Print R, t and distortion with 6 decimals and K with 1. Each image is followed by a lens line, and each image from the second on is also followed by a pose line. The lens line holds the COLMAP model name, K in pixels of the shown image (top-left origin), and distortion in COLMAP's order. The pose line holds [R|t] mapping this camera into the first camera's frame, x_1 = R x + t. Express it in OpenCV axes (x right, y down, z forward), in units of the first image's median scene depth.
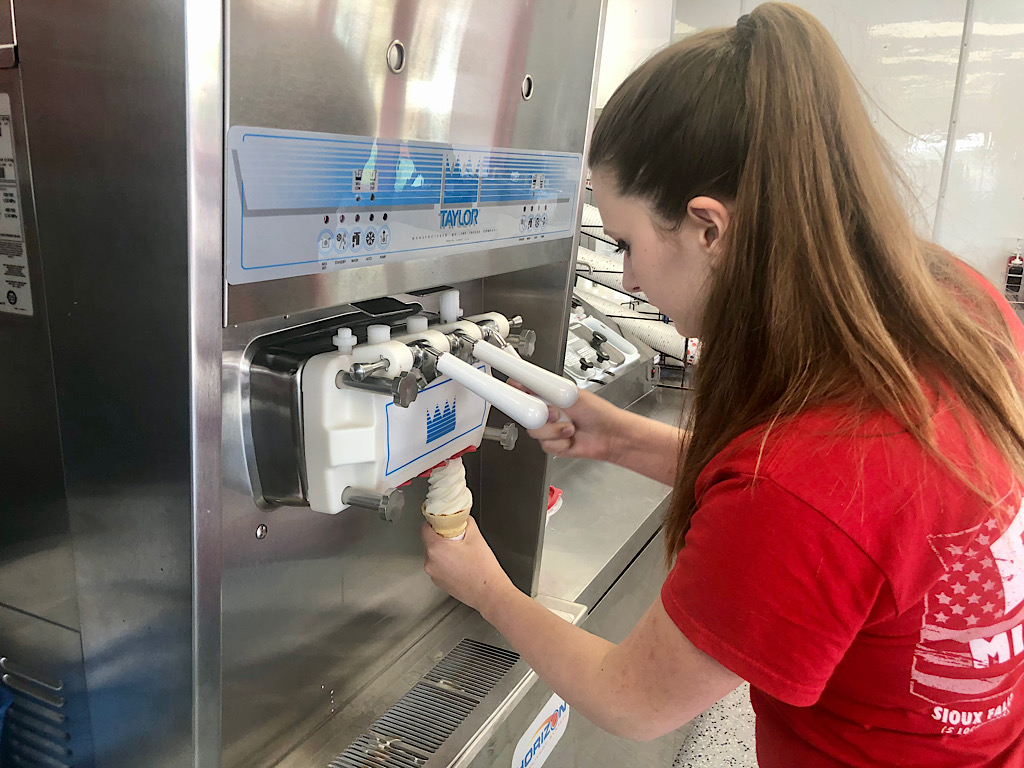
lens RADIAL K [[836.5, 0, 512.0], [0, 836.5, 384.0], [0, 0, 1]] dist [0.086347, 0.000221]
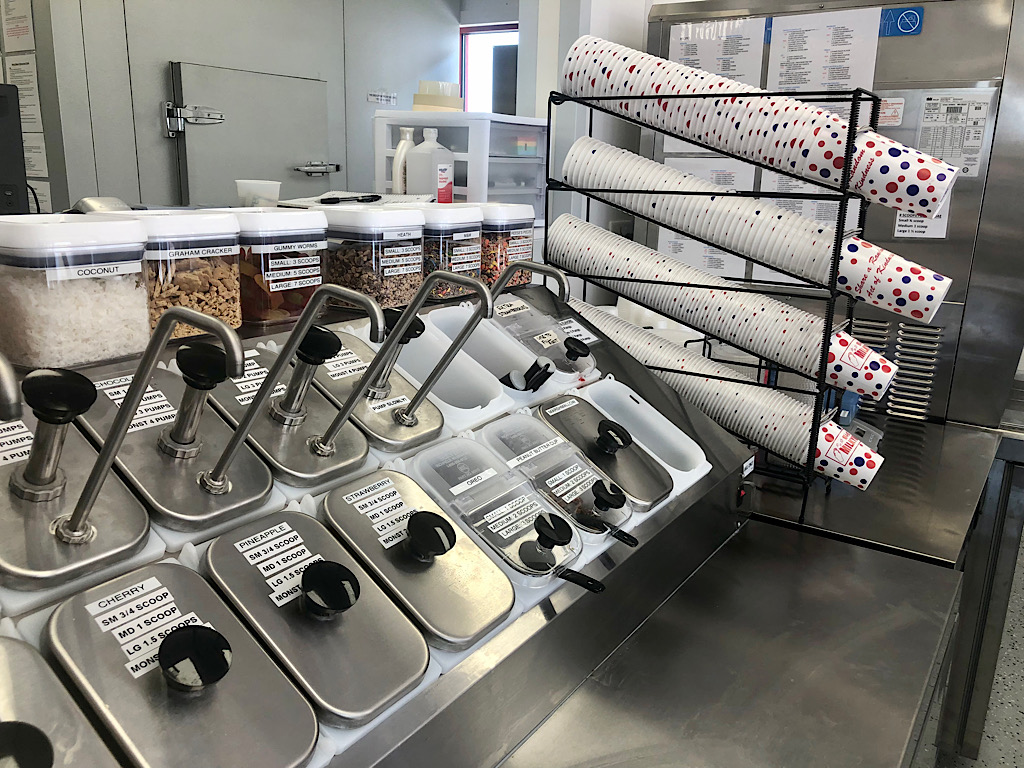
lens RADIAL K [[836.5, 0, 512.0], [0, 836.5, 384.0], [0, 0, 1]] dist [0.086347, 0.000221]
pose [[0.992361, 0.040783, -0.116431, 0.095511], [-0.040270, 0.999166, 0.006749, -0.079022], [0.116609, -0.002008, 0.993176, 0.522739]]
